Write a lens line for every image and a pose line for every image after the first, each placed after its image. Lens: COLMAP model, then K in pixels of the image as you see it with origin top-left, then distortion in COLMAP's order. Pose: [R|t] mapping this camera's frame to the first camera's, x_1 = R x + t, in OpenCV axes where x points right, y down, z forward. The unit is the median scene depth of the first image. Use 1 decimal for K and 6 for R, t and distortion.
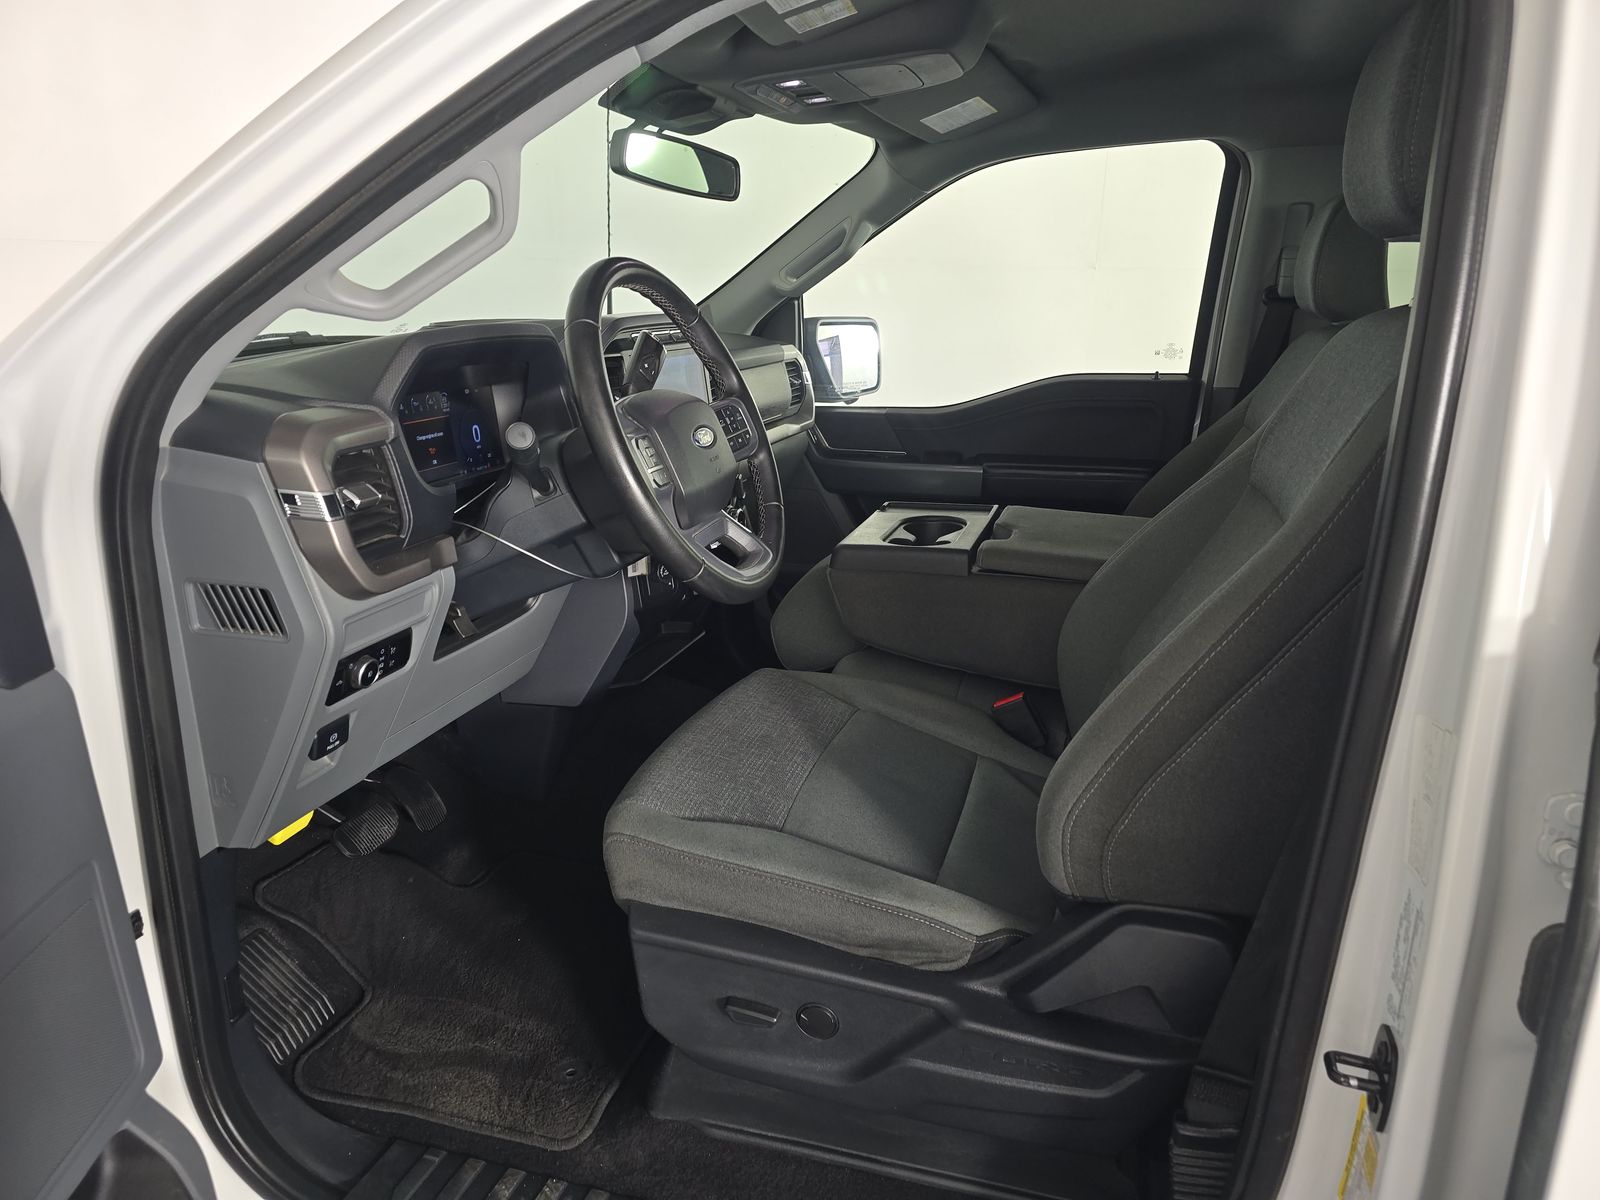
lens RADIAL K [[1077.6, 0, 797.1], [0, 1077.6, 596.2], [0, 0, 1]] dist [0.035205, -0.032021]
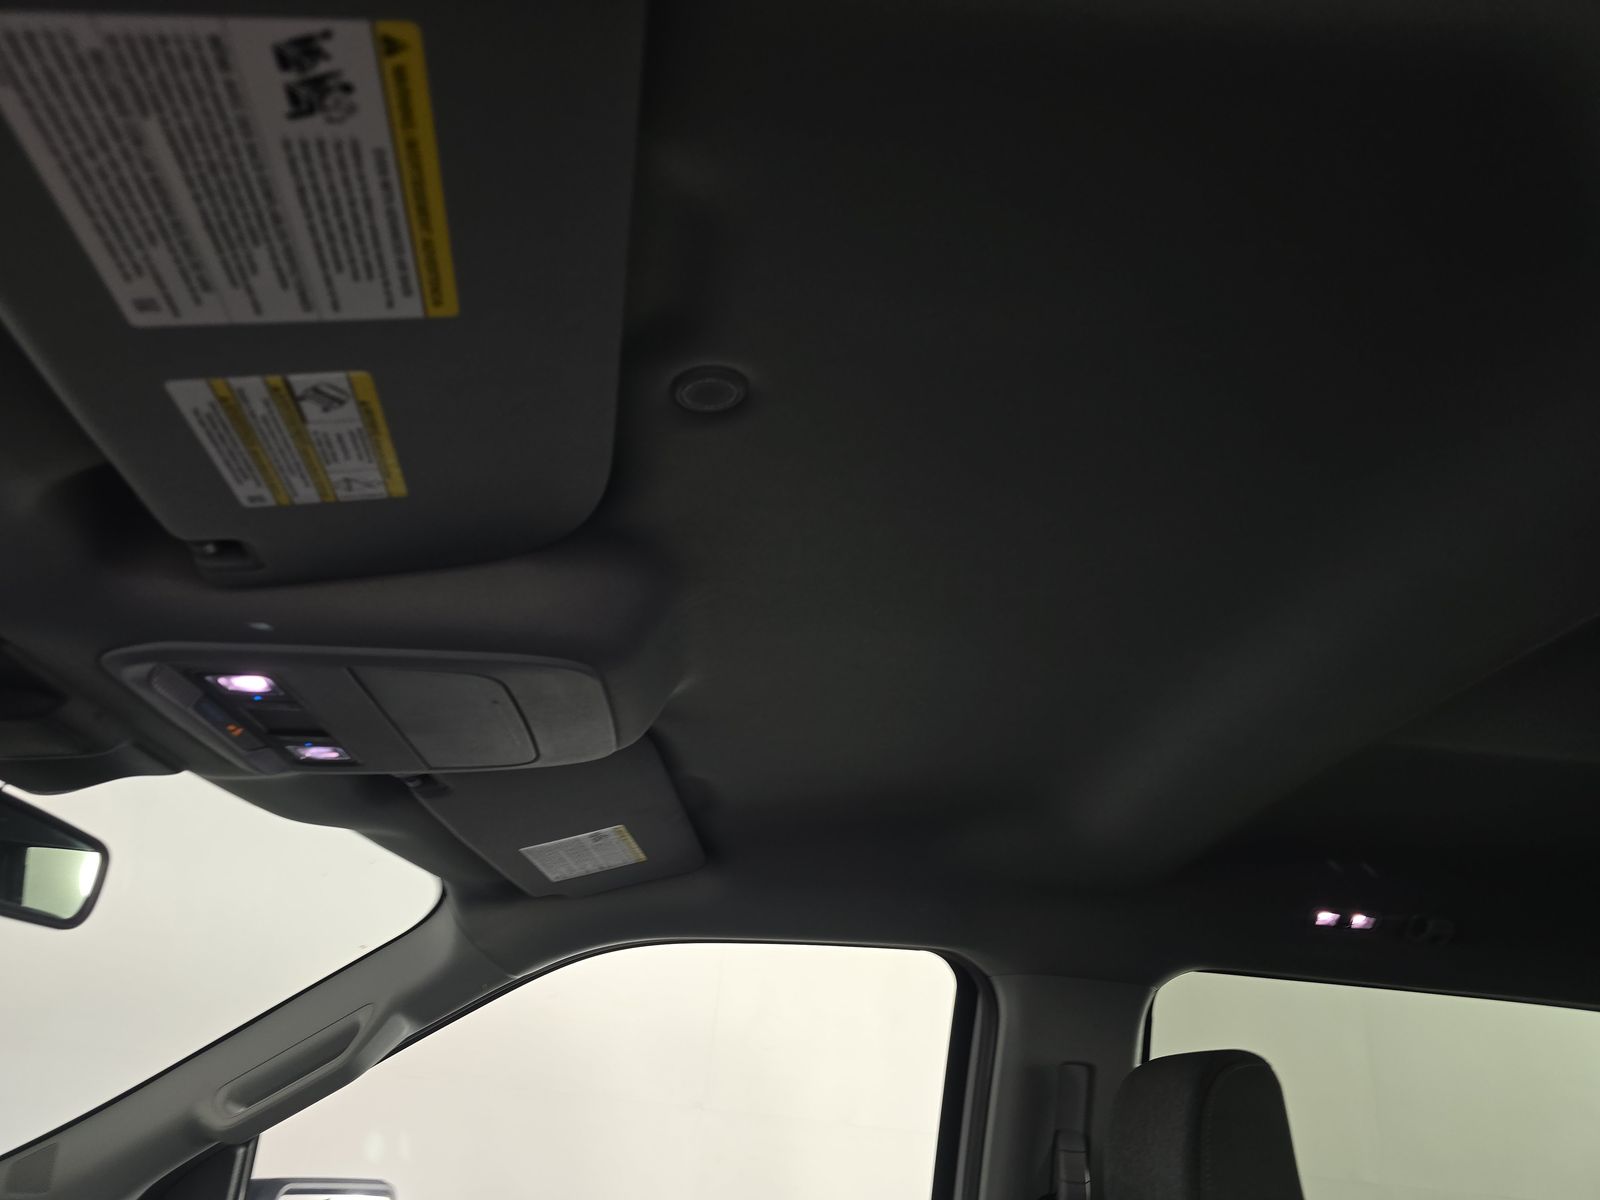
lens RADIAL K [[1077.6, 0, 796.9], [0, 1077.6, 595.0], [0, 0, 1]] dist [0.035205, -0.032021]
pose [[0.932733, 0.223039, 0.283309, 0.049694], [0.018934, 0.754346, -0.656205, -0.137623], [-0.360071, 0.617427, 0.699380, 0.398544]]
